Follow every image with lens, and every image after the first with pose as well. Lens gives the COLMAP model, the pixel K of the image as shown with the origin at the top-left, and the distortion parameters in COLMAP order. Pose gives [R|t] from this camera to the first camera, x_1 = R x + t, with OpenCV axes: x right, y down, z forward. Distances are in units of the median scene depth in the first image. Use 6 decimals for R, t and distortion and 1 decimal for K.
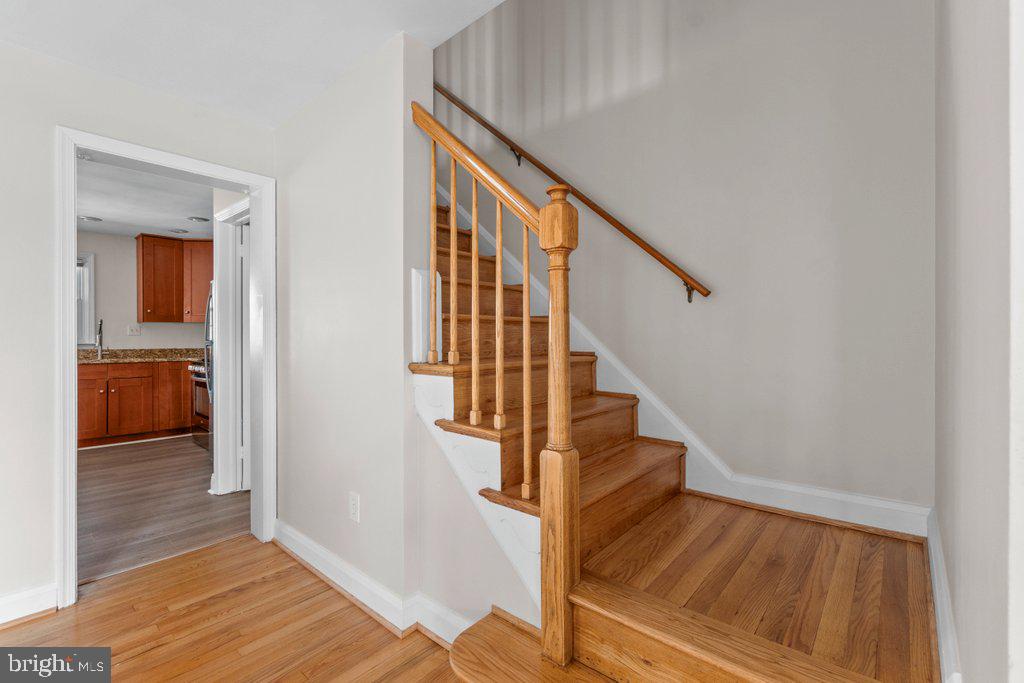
lens RADIAL K [[448.6, 0, 501.2], [0, 448.6, 337.7], [0, 0, 1]] dist [-0.000382, -0.002022]
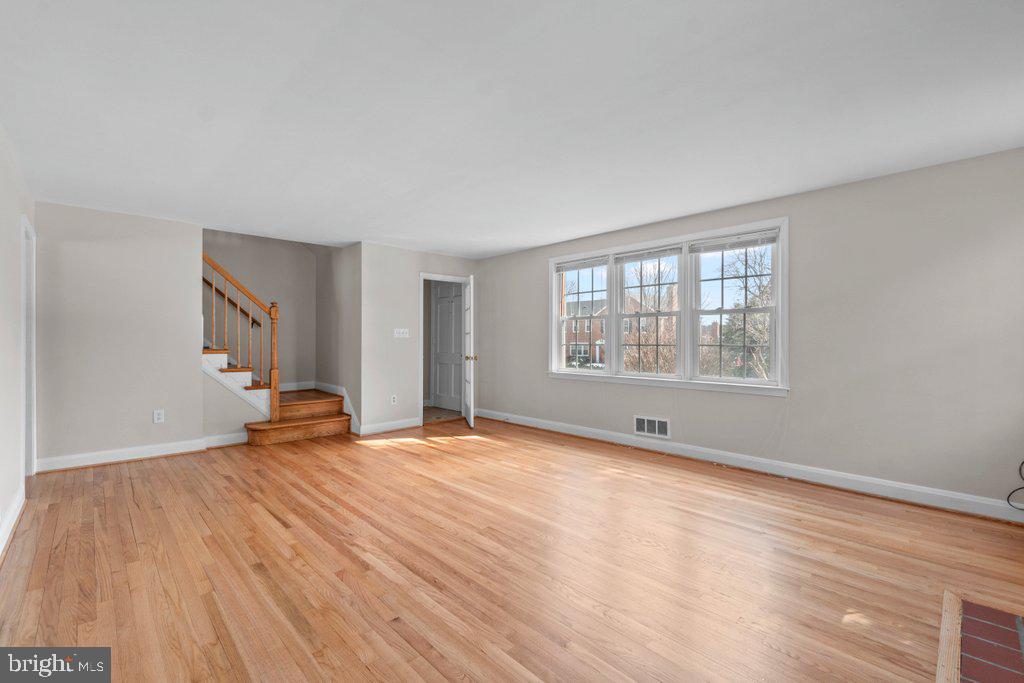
lens RADIAL K [[448.6, 0, 507.1], [0, 448.6, 339.0], [0, 0, 1]] dist [-0.000382, -0.002022]
pose [[0.079200, 0.004966, 0.996846, -1.024962], [-0.005696, 0.999974, -0.004529, -0.001832], [-0.996842, -0.005320, 0.079226, -0.376328]]
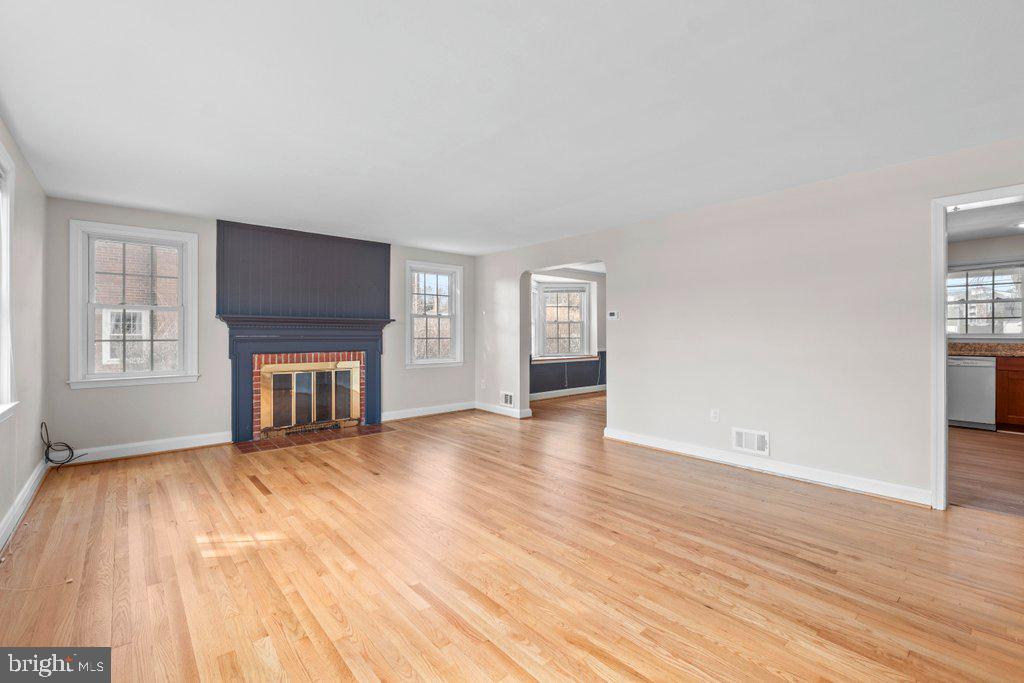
lens RADIAL K [[448.6, 0, 511.6], [0, 448.6, 332.5], [0, 0, 1]] dist [-0.000382, -0.002022]
pose [[-0.120498, -0.002475, -0.992711, 0.300450], [0.006329, 0.999975, -0.003261, -0.004242], [0.992693, -0.006676, -0.120479, -0.106317]]
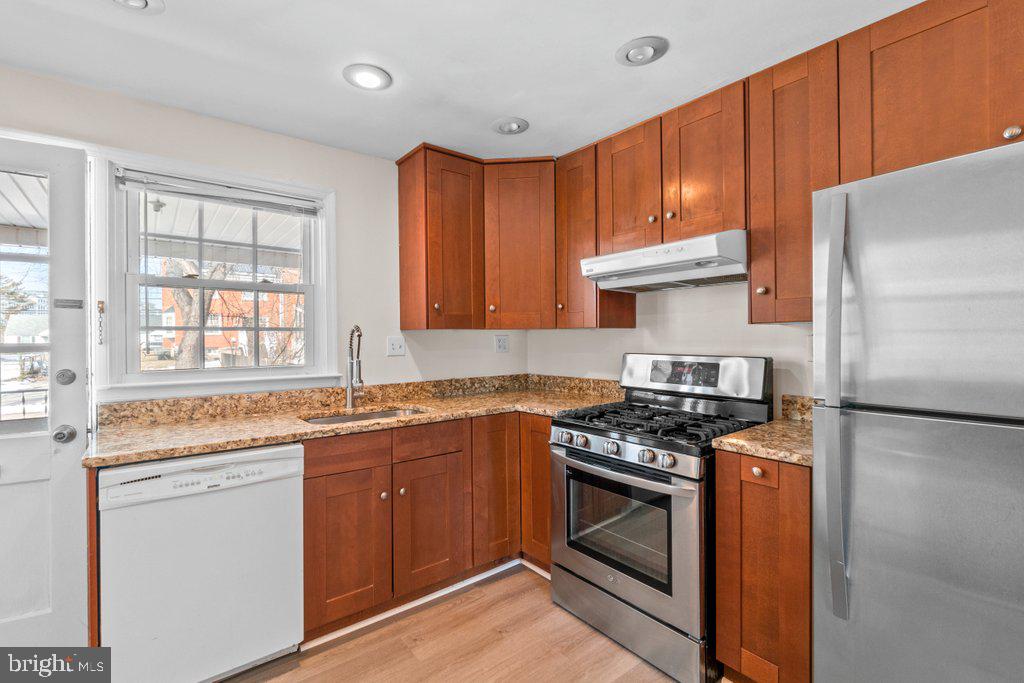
lens RADIAL K [[448.6, 0, 503.4], [0, 448.6, 338.5], [0, 0, 1]] dist [-0.000382, -0.002022]
pose [[0.984913, -0.007797, -0.172873, -0.700816], [0.008134, 0.999966, 0.001236, -0.027845], [0.172858, -0.002624, 0.984943, 0.597964]]
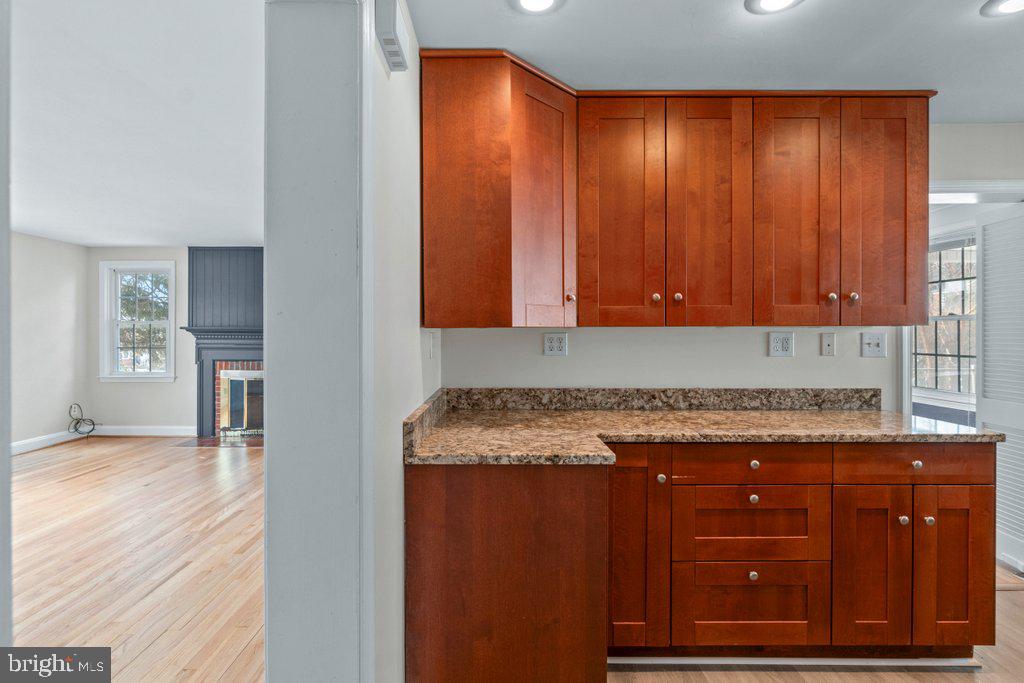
lens RADIAL K [[514.1, 0, 486.2], [0, 514.1, 339.2], [0, 0, 1]] dist [0.003737, 0.000156]
pose [[-0.755834, 0.008139, -0.654713, -0.319473], [0.003113, 0.999956, 0.008838, -0.028223], [0.654756, 0.004642, -0.755826, 0.666130]]
